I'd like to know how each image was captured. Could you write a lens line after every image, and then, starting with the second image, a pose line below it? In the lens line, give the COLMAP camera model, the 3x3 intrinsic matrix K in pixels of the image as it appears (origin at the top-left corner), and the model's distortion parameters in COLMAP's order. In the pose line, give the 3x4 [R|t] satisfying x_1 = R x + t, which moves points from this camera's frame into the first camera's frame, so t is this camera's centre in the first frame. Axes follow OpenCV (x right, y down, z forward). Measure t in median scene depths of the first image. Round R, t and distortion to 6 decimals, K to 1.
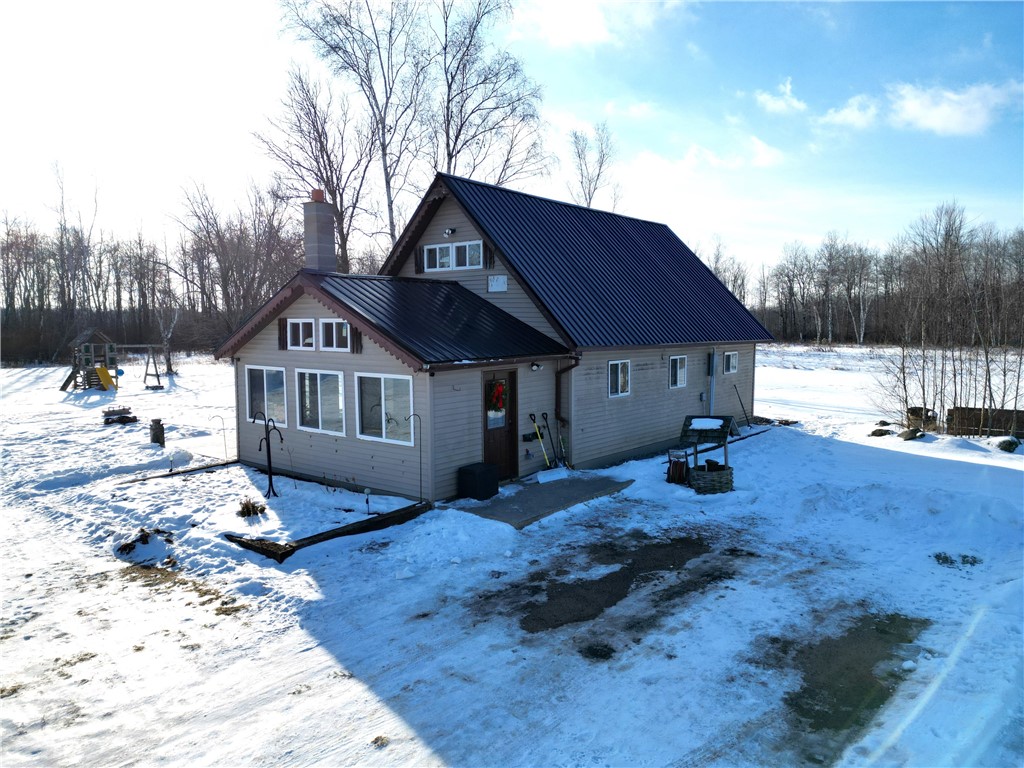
lens RADIAL K [[715.5, 0, 512.0], [0, 715.5, 384.0], [0, 0, 1]] dist [0.114106, -0.126087]
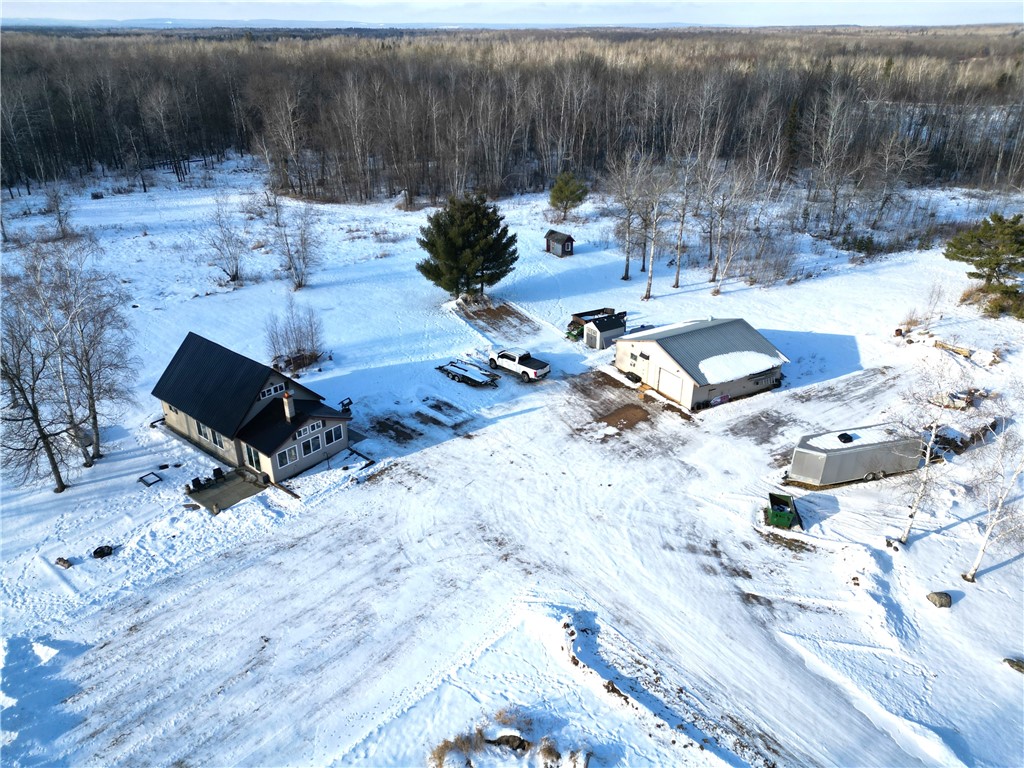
lens RADIAL K [[715.5, 0, 512.0], [0, 715.5, 384.0], [0, 0, 1]] dist [0.114106, -0.126087]
pose [[0.004304, -0.438157, 0.898888, -3.387872], [0.082183, 0.896011, 0.436361, -1.752484], [-0.996608, 0.071995, 0.039865, -0.164306]]
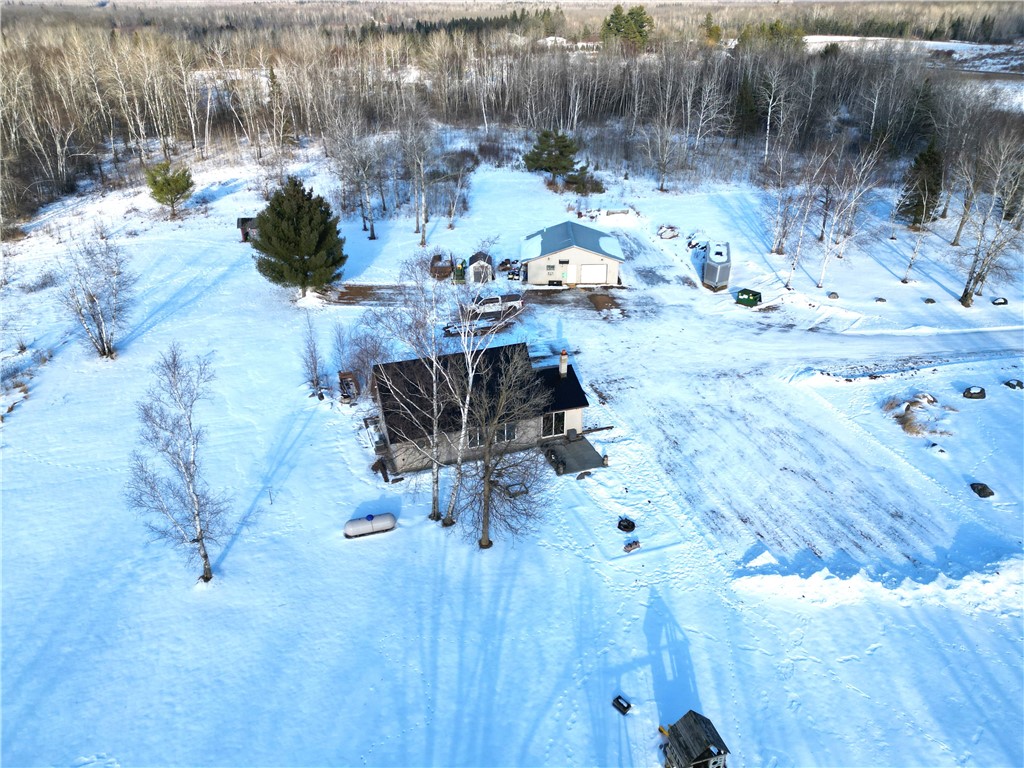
lens RADIAL K [[715.5, 0, 512.0], [0, 715.5, 384.0], [0, 0, 1]] dist [0.114106, -0.126087]
pose [[-0.857996, -0.238979, 0.454677, -1.770515], [0.042168, 0.849420, 0.526030, -2.084445], [-0.511922, 0.470504, -0.718722, 3.926885]]
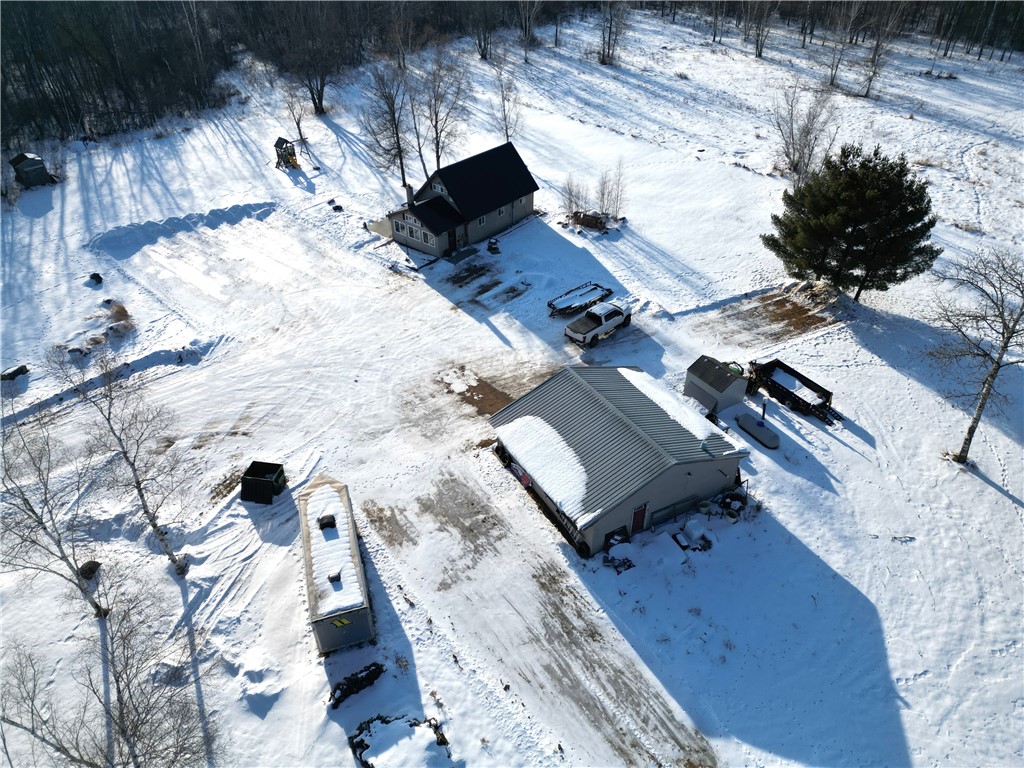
lens RADIAL K [[715.5, 0, 512.0], [0, 715.5, 384.0], [0, 0, 1]] dist [0.114106, -0.126087]
pose [[0.999995, 0.000863, 0.002972, 0.367870], [-0.002278, 0.855346, 0.518052, -1.600478], [-0.002095, -0.518056, 0.855344, -3.607753]]
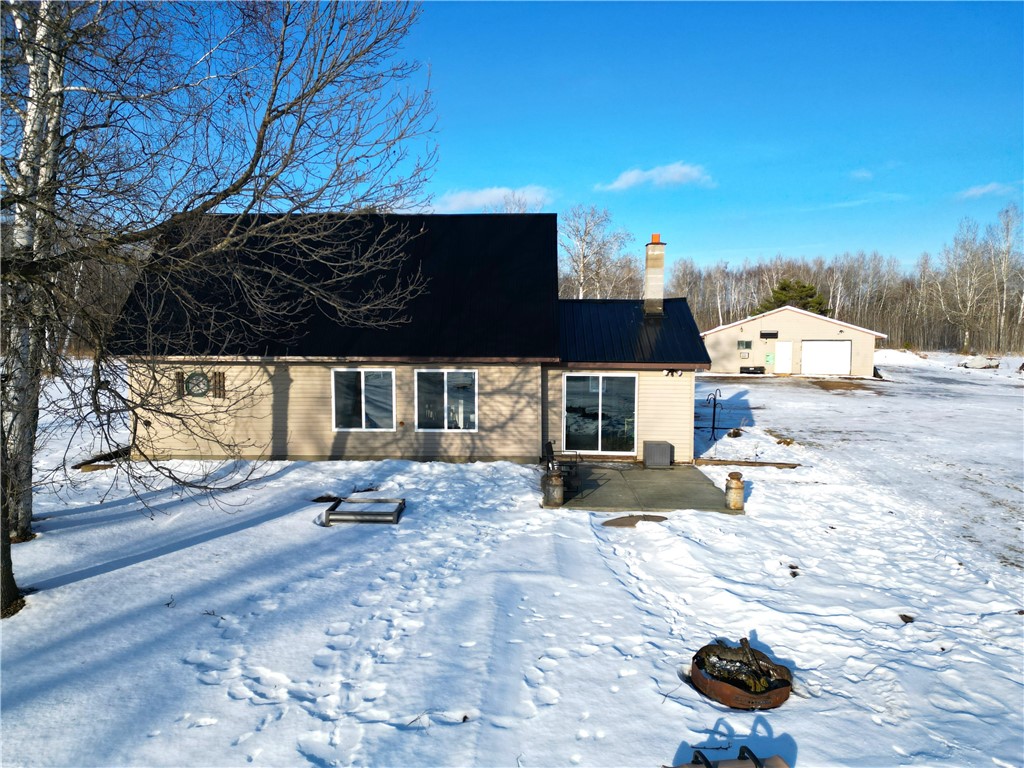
lens RADIAL K [[706.8, 0, 514.3], [0, 706.8, 387.8], [0, 0, 1]] dist [0.101250, -0.099745]
pose [[-0.611826, -0.073158, 0.787602, -1.221574], [0.063444, 0.987967, 0.141054, -0.200336], [-0.788444, 0.136269, -0.599823, 2.139371]]
